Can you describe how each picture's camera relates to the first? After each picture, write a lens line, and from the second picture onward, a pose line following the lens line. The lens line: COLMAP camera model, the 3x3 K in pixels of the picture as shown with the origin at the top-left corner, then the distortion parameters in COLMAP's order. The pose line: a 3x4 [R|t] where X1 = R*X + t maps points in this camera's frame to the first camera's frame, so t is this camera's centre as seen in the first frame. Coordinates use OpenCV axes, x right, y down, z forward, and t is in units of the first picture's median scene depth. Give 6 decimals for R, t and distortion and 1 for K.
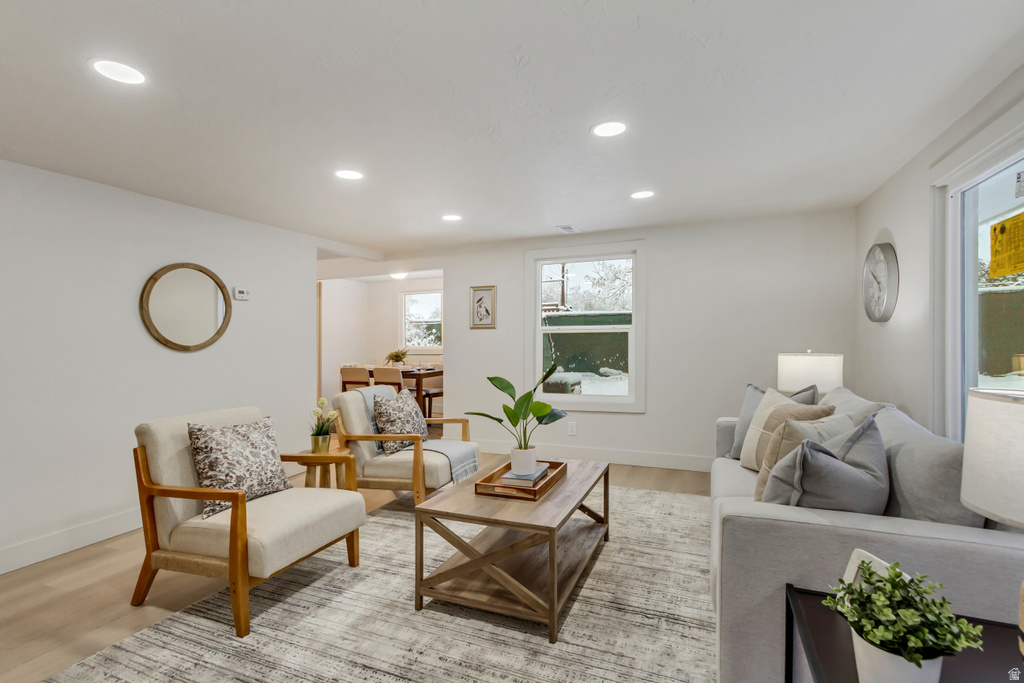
lens RADIAL K [[475.8, 0, 512.0], [0, 475.8, 341.5], [0, 0, 1]] dist [0.000814, 0.000075]
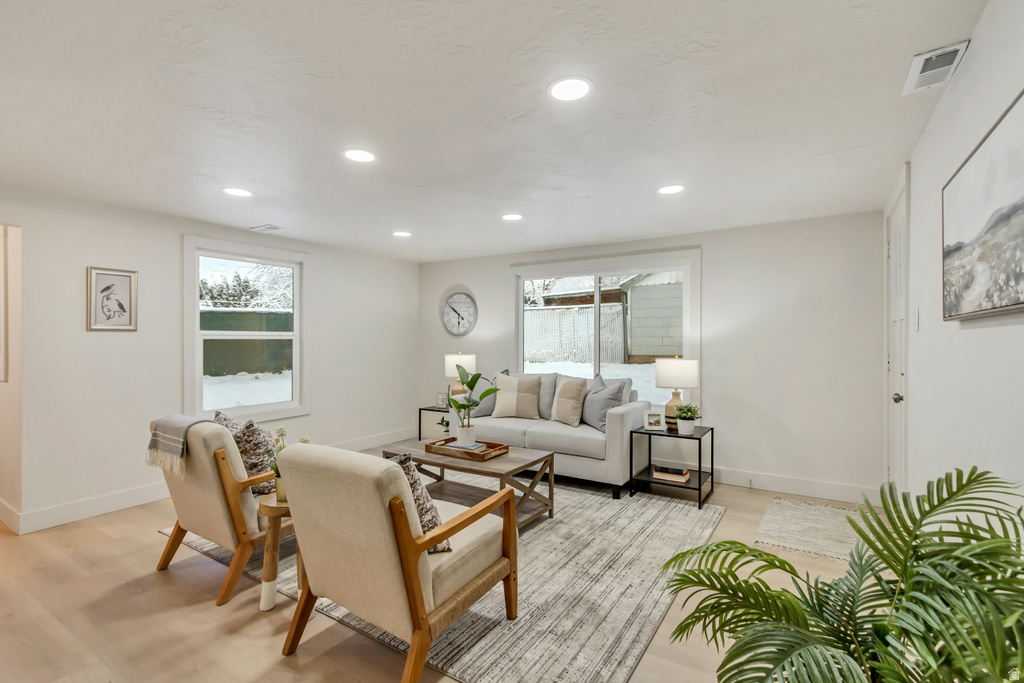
lens RADIAL K [[484.4, 0, 512.0], [0, 484.4, 341.5], [0, 0, 1]] dist [-0.000664, -0.000140]
pose [[0.176731, 0.009963, 0.984209, -0.688113], [0.005845, 0.999921, -0.011171, -0.000539], [-0.984242, 0.007727, 0.176659, 0.332132]]
